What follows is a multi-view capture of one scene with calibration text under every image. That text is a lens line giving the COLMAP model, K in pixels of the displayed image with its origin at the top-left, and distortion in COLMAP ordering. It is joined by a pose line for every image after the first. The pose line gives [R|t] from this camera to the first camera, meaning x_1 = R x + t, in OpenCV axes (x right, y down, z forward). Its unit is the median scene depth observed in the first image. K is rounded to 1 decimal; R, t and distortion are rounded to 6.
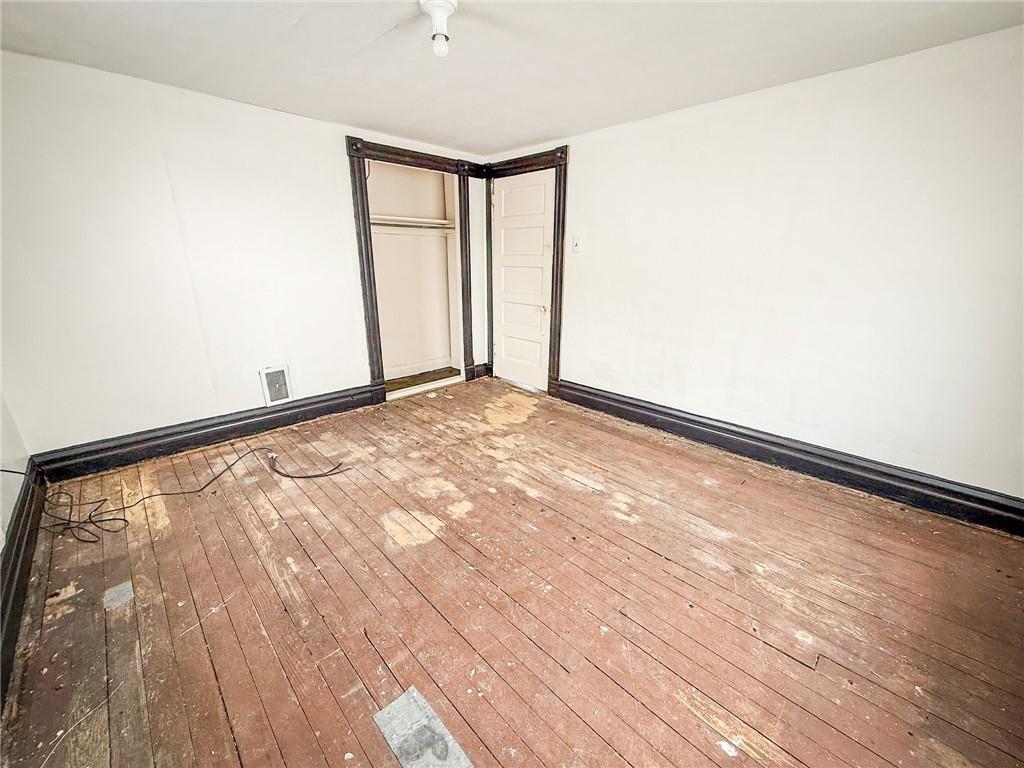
lens RADIAL K [[406.9, 0, 509.7], [0, 406.9, 384.8], [0, 0, 1]] dist [0.001313, -0.000286]
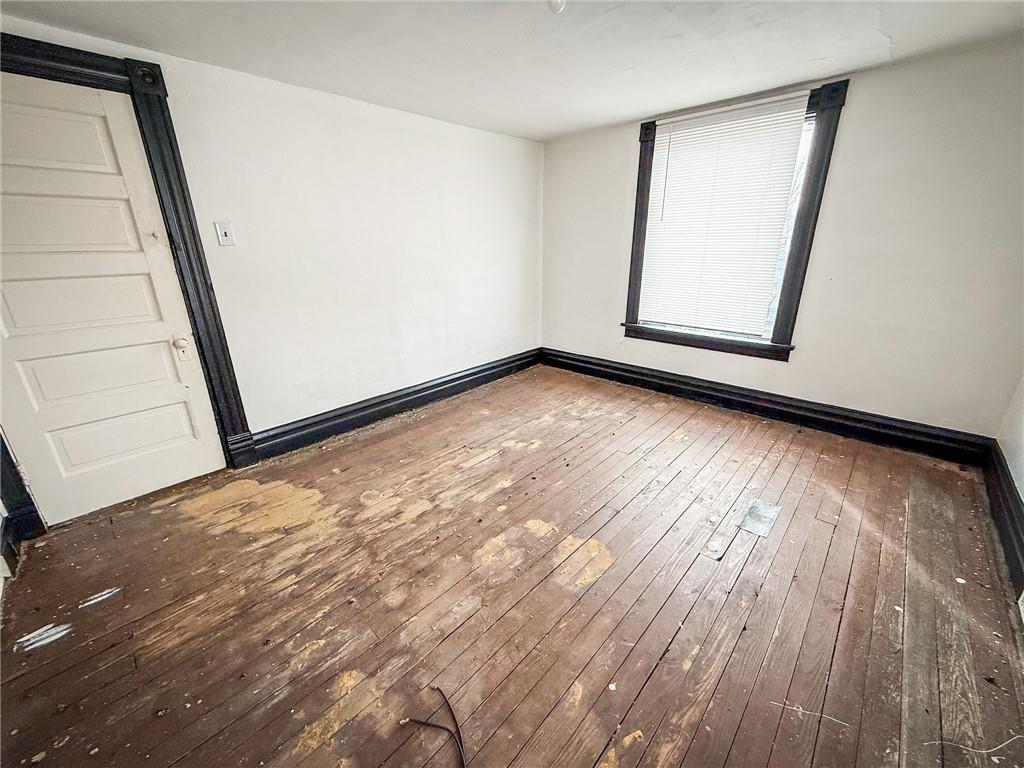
lens RADIAL K [[406.9, 0, 511.5], [0, 406.9, 384.0], [0, 0, 1]] dist [0.001313, -0.000286]
pose [[-0.042186, -0.328024, 0.943727, -0.684265], [0.319468, 0.890550, 0.323821, -0.230350], [-0.946657, 0.315152, 0.067224, 0.709572]]
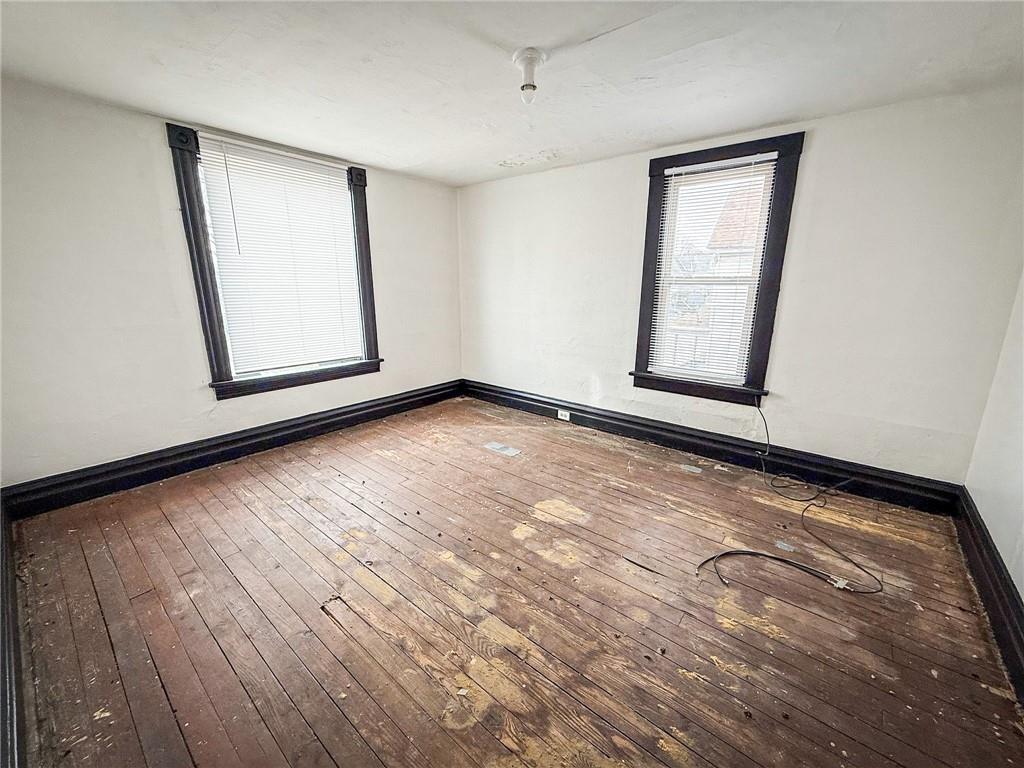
lens RADIAL K [[406.9, 0, 510.0], [0, 406.9, 383.7], [0, 0, 1]] dist [0.001313, -0.000286]
pose [[-0.993964, 0.017700, -0.108270, 0.009568], [-0.042295, 0.848784, 0.527046, -0.412047], [0.101227, 0.528444, -0.842912, 1.297435]]
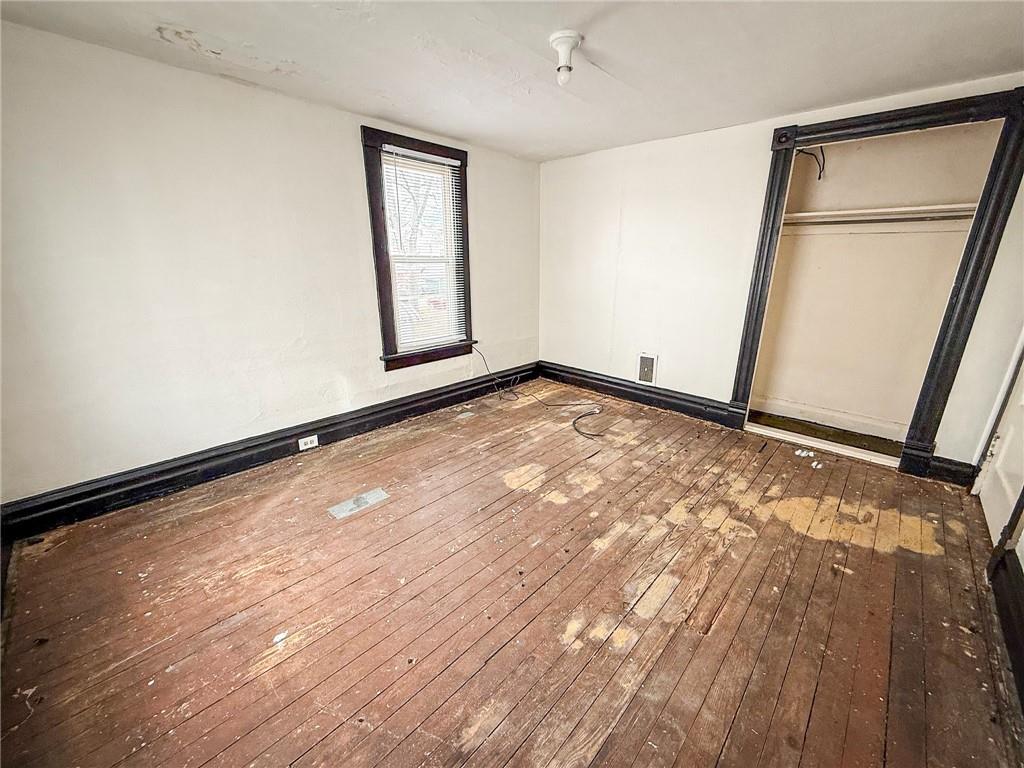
lens RADIAL K [[406.9, 0, 510.7], [0, 406.9, 384.1], [0, 0, 1]] dist [0.001313, -0.000286]
pose [[0.038580, 0.288801, -0.956611, 0.637267], [-0.308107, 0.914119, 0.263547, -0.166825], [0.950569, 0.284571, 0.124248, 0.529880]]
